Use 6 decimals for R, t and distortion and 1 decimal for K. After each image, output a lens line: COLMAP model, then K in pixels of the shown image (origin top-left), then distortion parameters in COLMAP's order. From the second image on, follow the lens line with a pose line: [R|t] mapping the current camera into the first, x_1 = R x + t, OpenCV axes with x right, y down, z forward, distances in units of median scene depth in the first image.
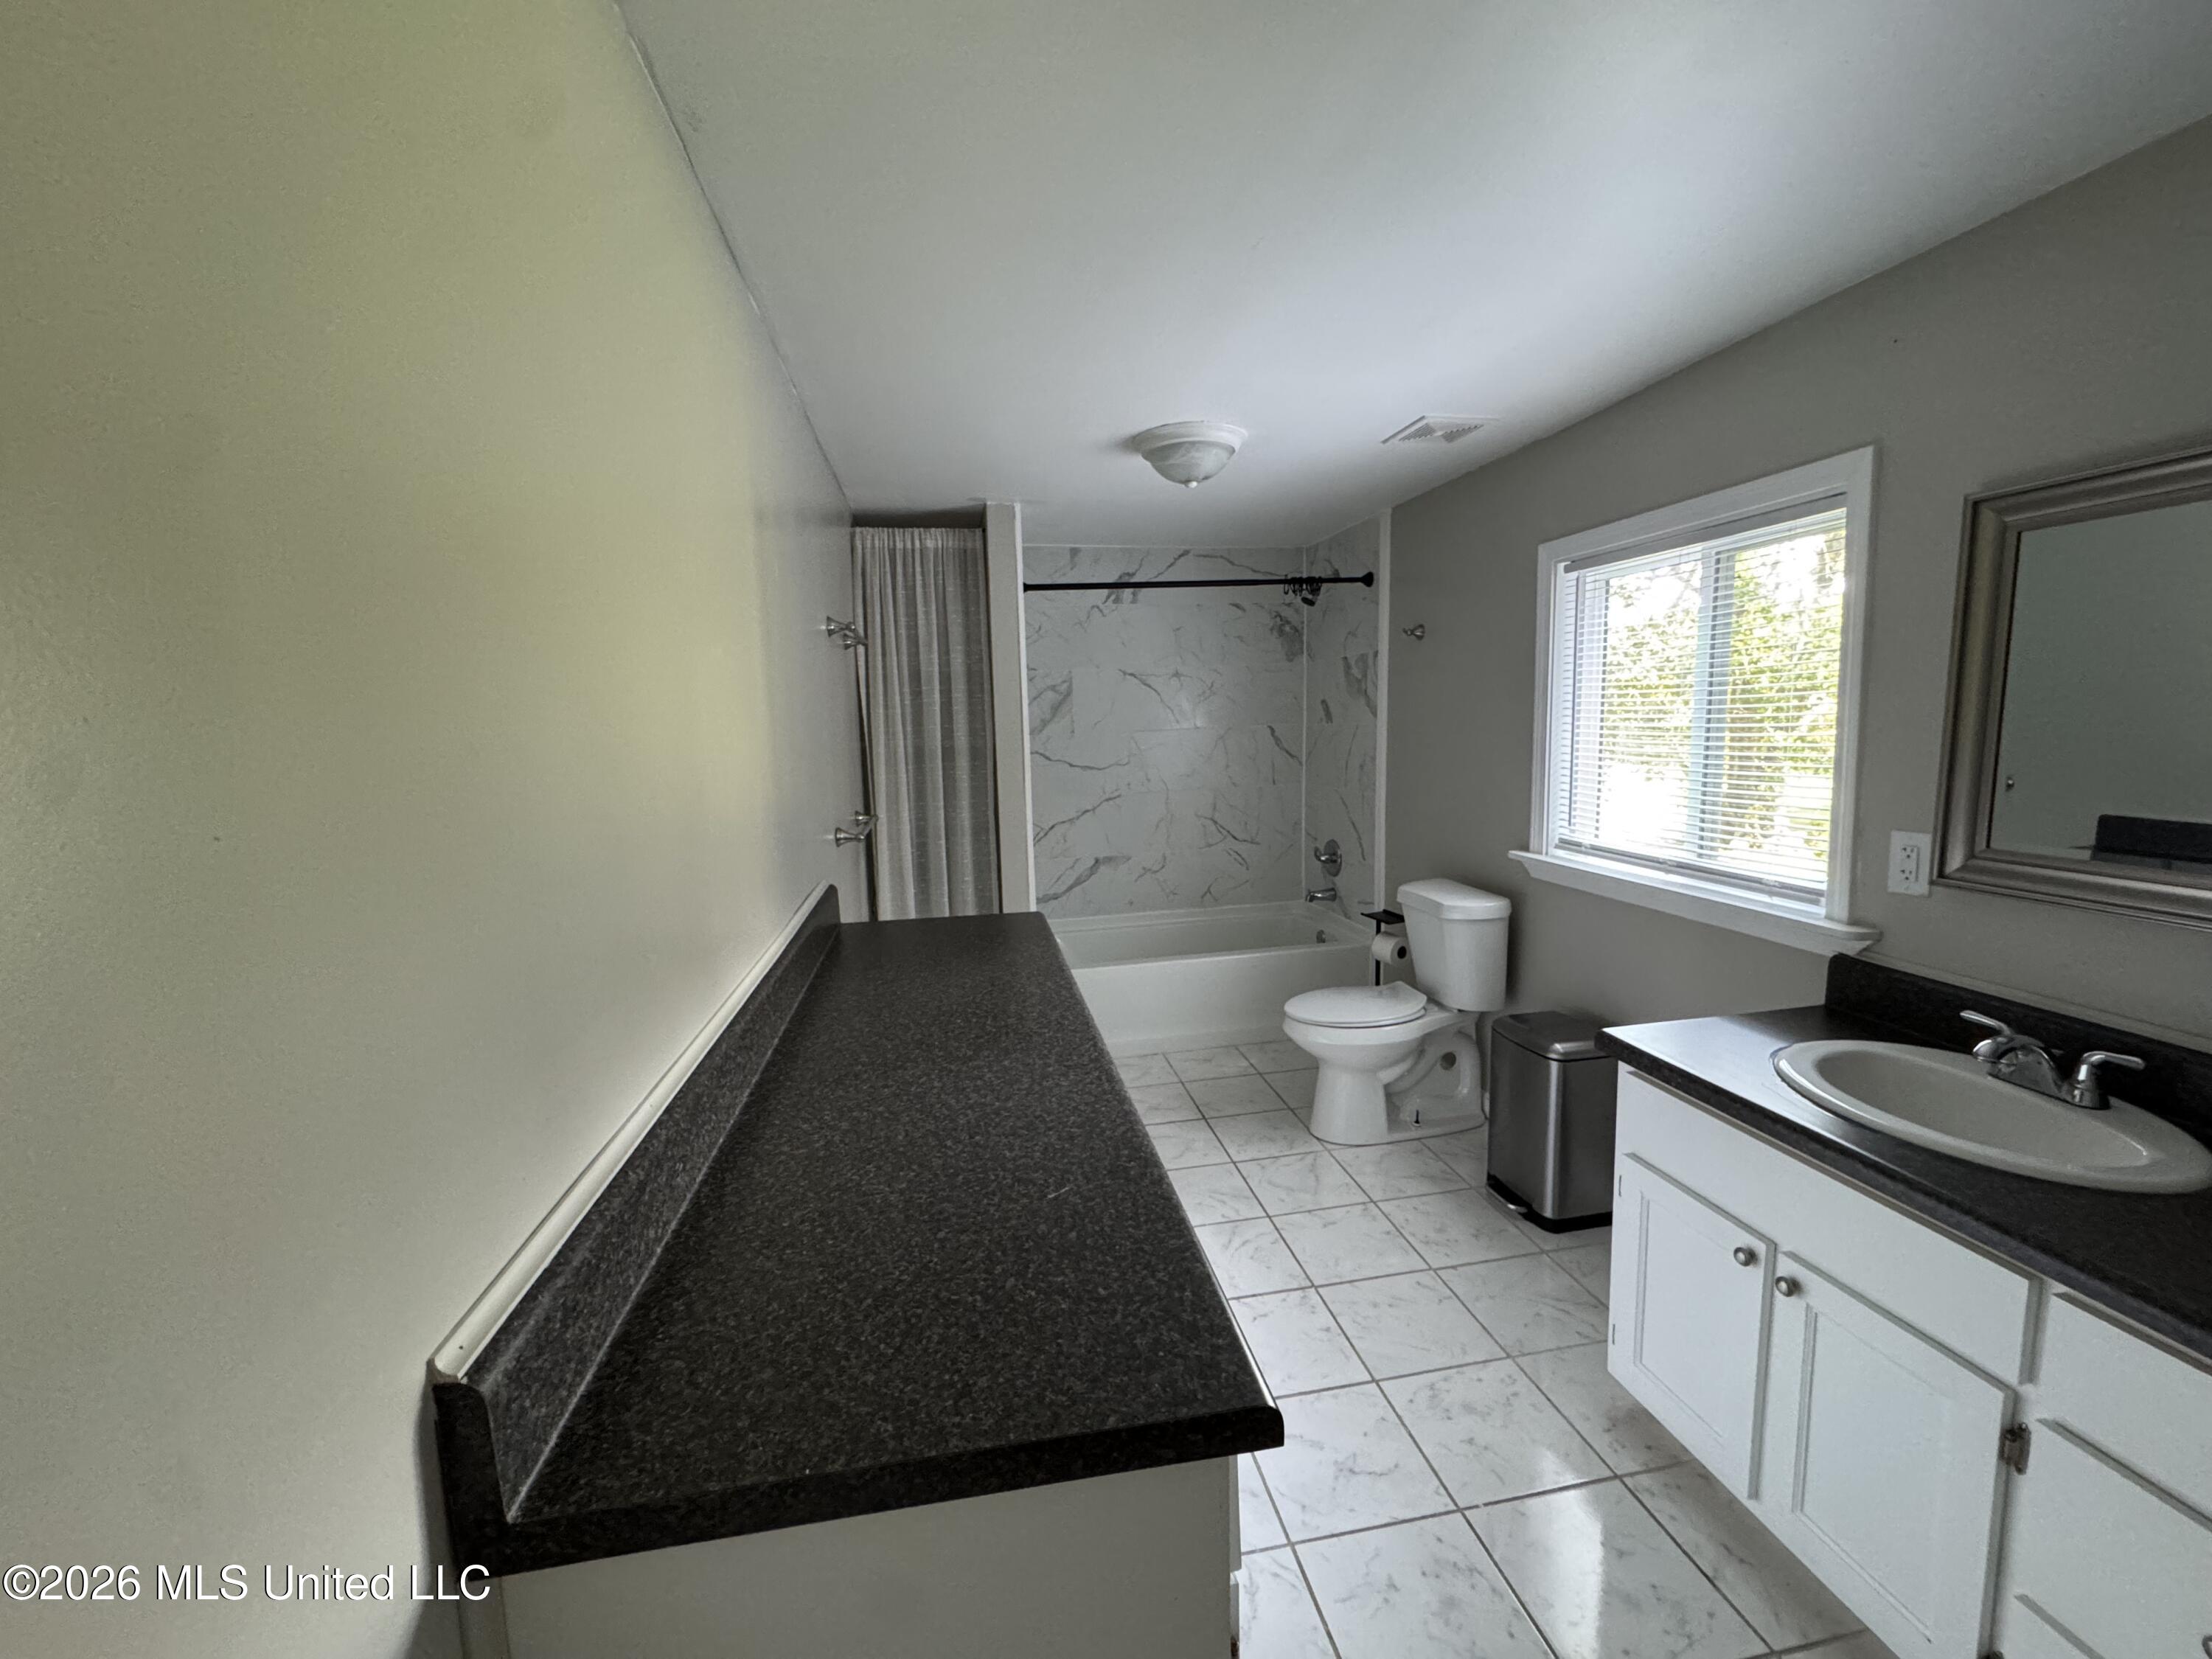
lens RADIAL K [[883.1, 0, 1111.7], [0, 883.1, 826.4], [0, 0, 1]] dist [-0.001329, 0.000116]
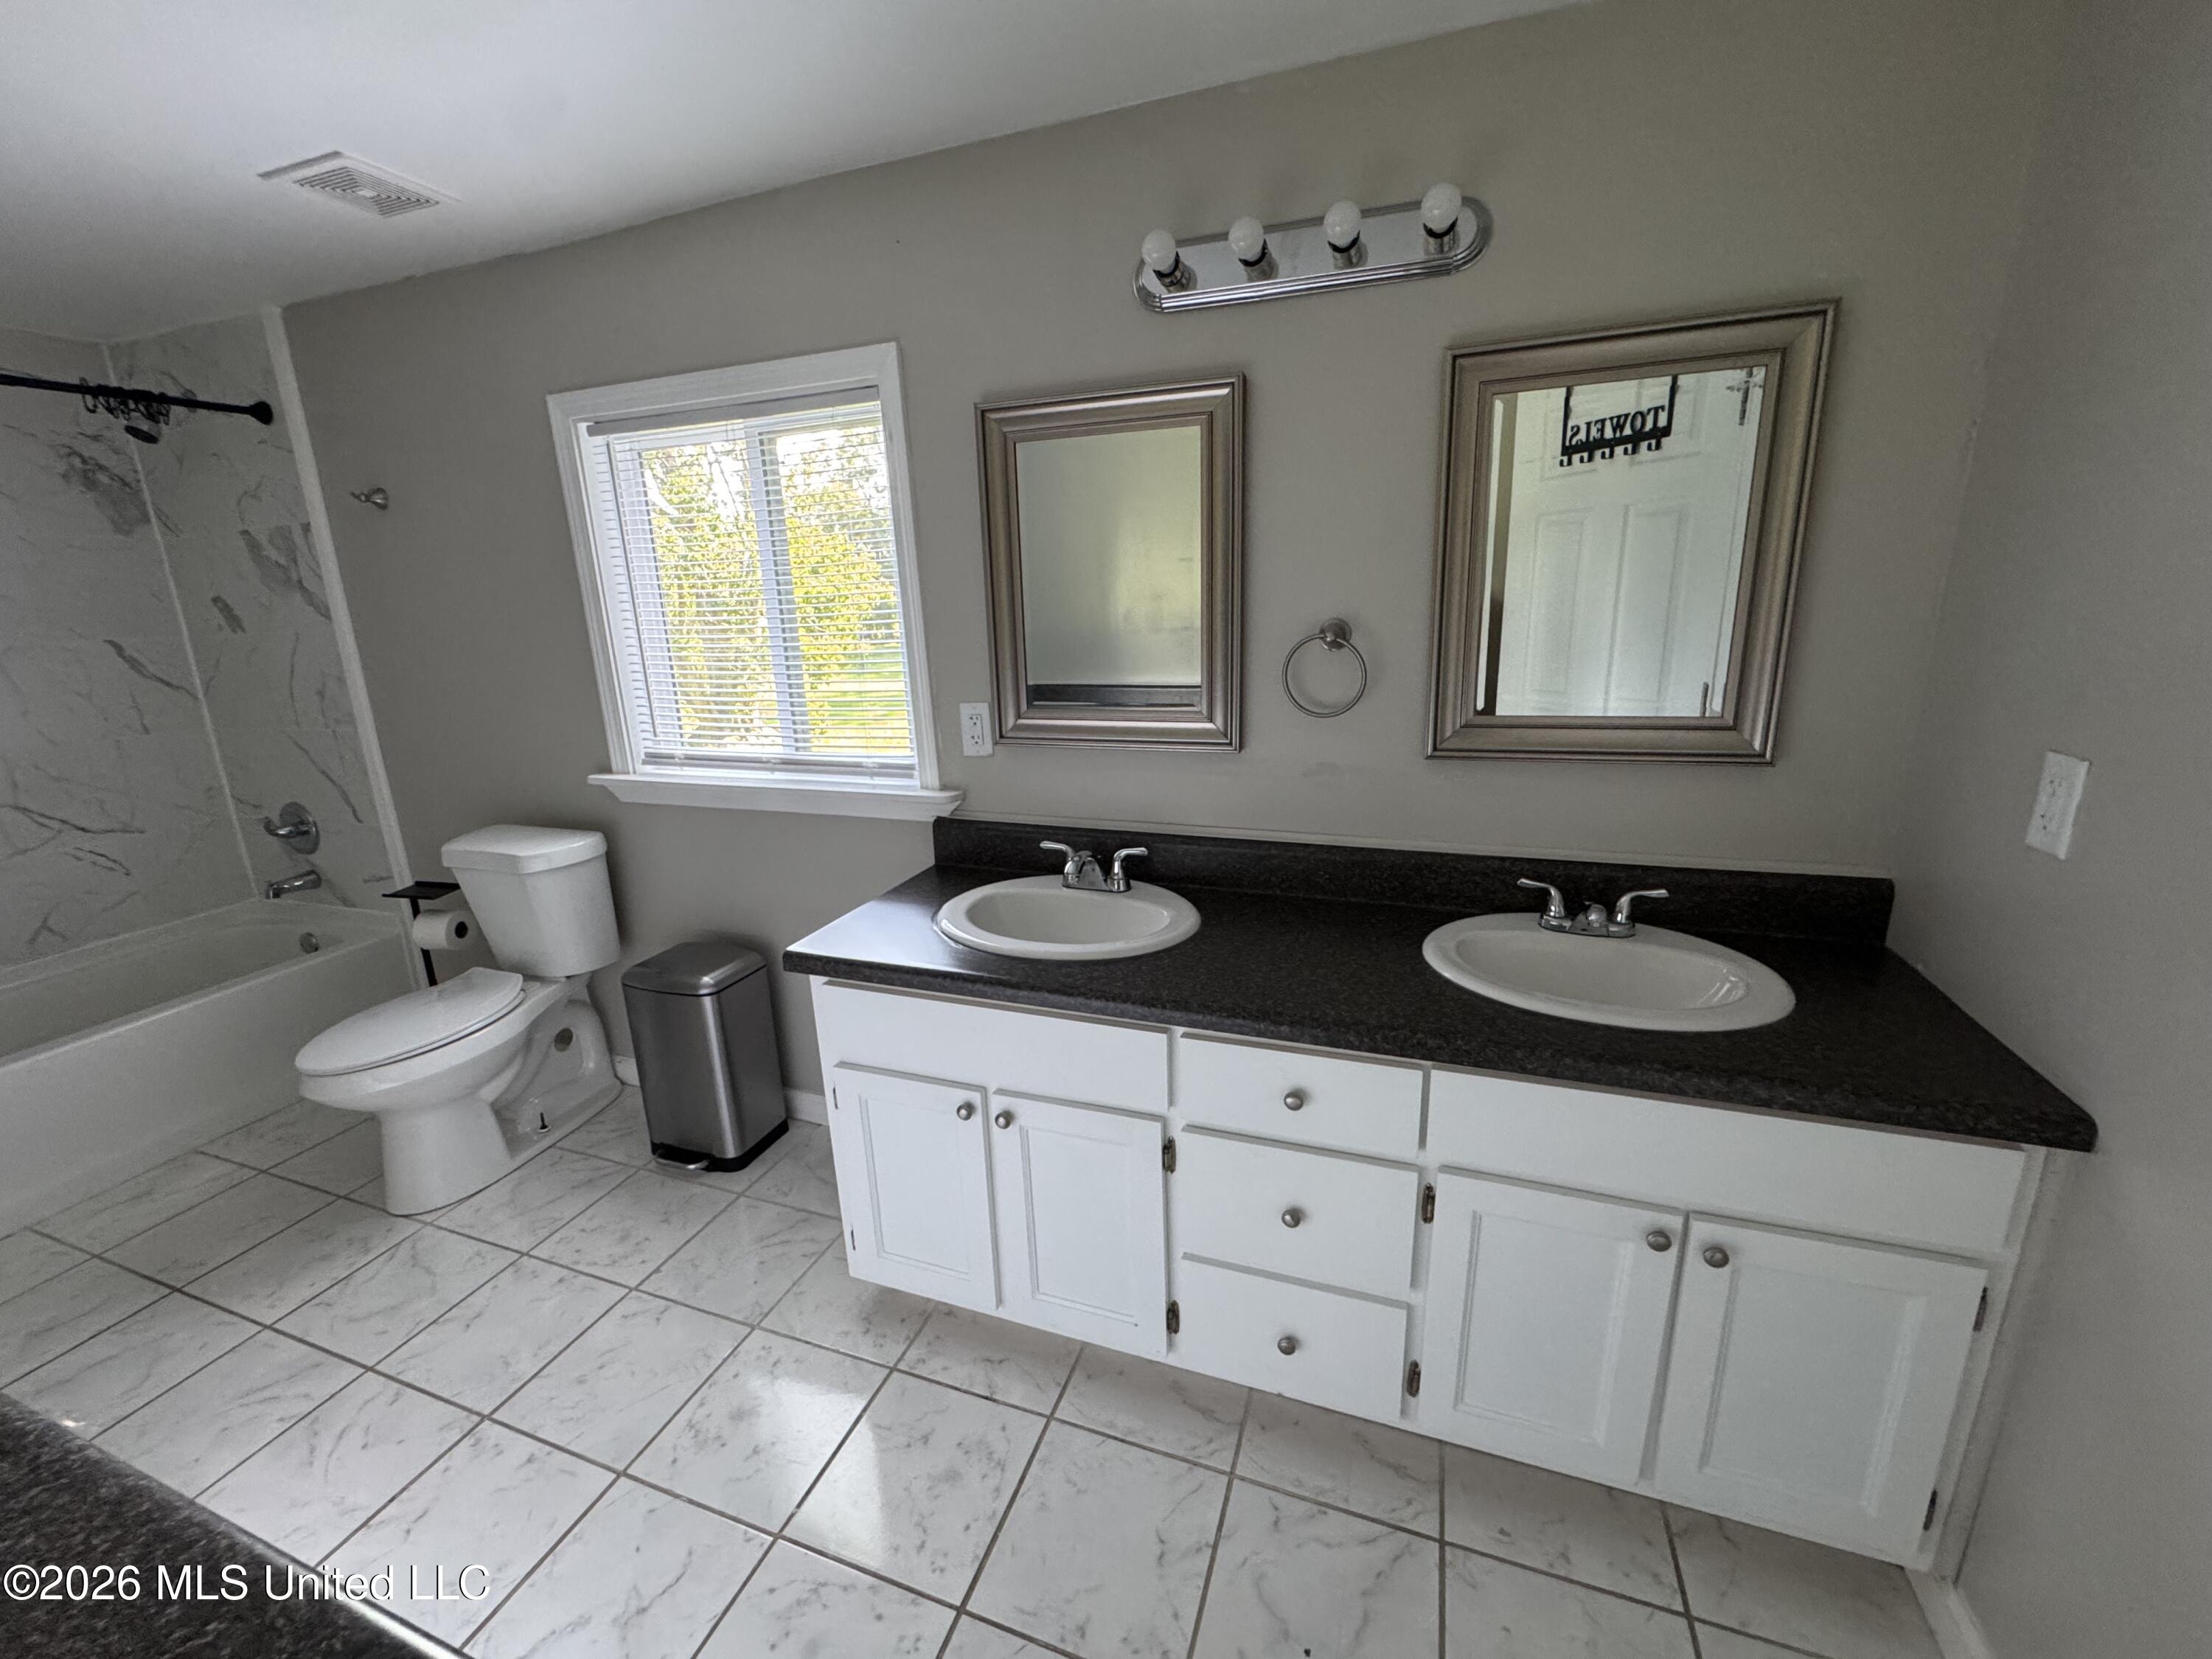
lens RADIAL K [[883.1, 0, 1089.8], [0, 883.1, 824.1], [0, 0, 1]] dist [-0.001329, 0.000116]
pose [[0.512879, -0.206562, 0.833239, -0.015790], [0.125905, 0.978223, 0.165006, -0.007136], [-0.849178, 0.020281, 0.527718, 0.181468]]
